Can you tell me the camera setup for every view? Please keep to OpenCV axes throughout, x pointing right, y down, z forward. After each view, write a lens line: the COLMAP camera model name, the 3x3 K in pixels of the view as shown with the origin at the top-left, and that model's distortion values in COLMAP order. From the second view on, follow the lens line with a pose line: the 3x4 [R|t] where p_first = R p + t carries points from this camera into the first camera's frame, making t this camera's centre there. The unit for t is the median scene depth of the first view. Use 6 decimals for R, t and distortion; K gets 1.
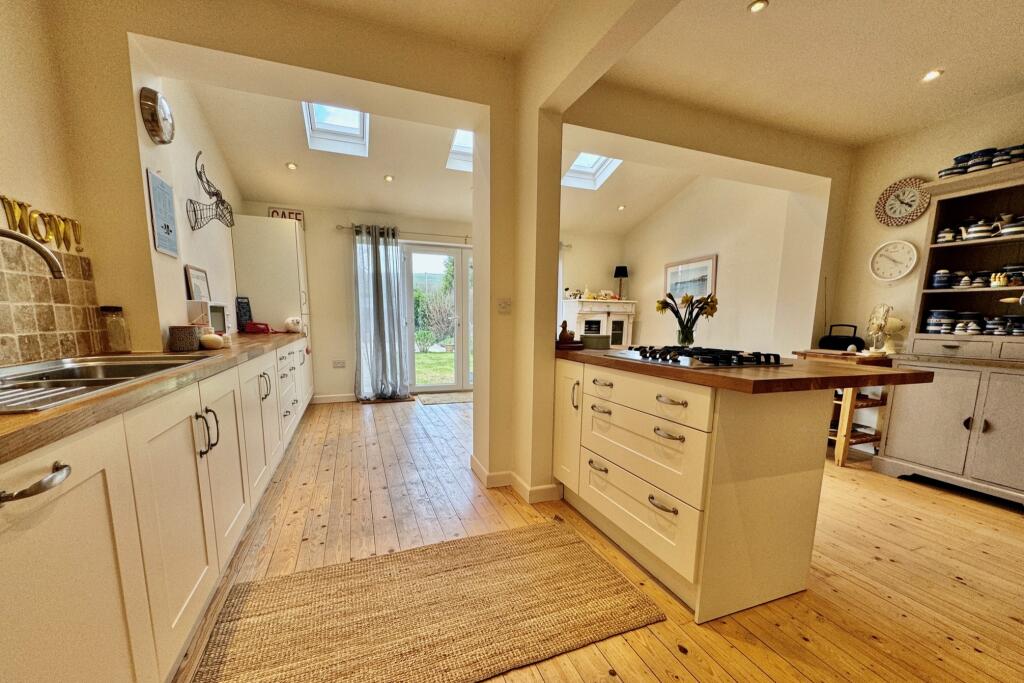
lens RADIAL K [[410.7, 0, 515.8], [0, 410.7, 383.9], [0, 0, 1]] dist [-0.001950, -0.000051]
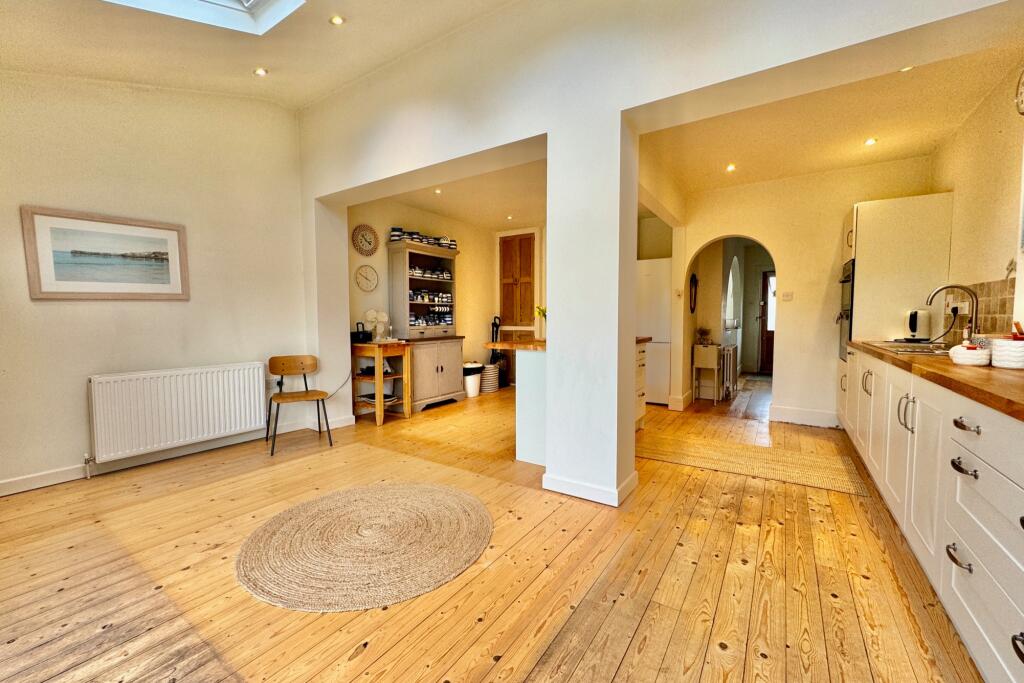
lens RADIAL K [[410.7, 0, 511.9], [0, 410.7, 338.4], [0, 0, 1]] dist [-0.001950, -0.000051]
pose [[-0.579734, -0.049580, 0.813296, -0.683391], [0.127268, 0.980386, 0.150485, -0.289886], [-0.804805, 0.190748, -0.562053, 1.707436]]
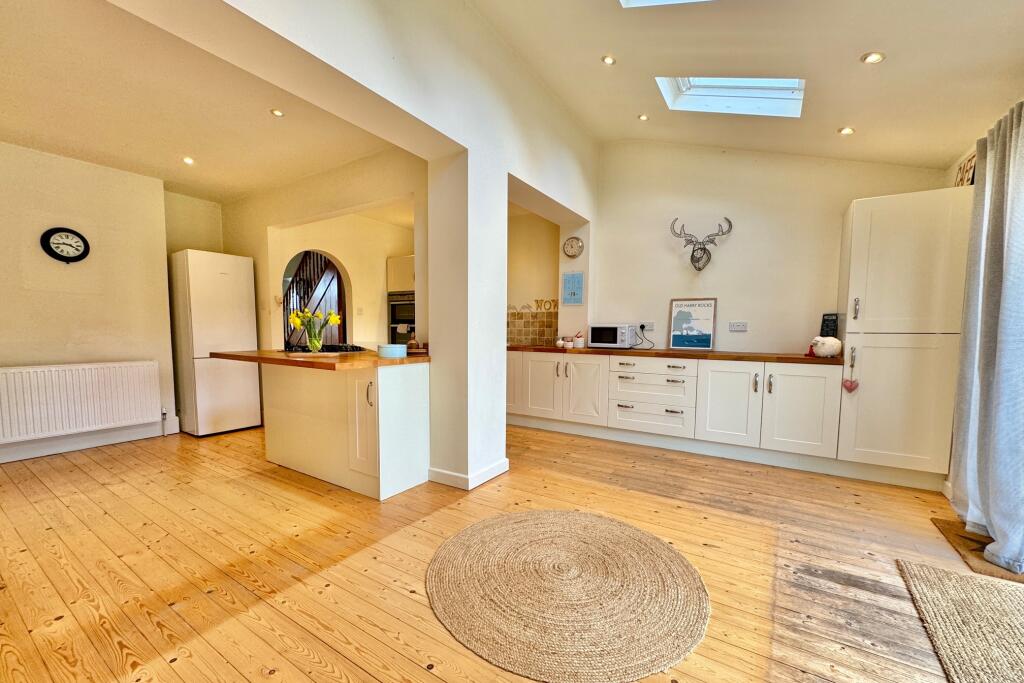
lens RADIAL K [[410.7, 0, 512.8], [0, 410.7, 352.2], [0, 0, 1]] dist [-0.001950, -0.000051]
pose [[-0.804449, 0.014508, -0.593844, 0.552224], [-0.113681, 0.977464, 0.177877, -0.314162], [0.583042, 0.210602, -0.784671, 1.957122]]
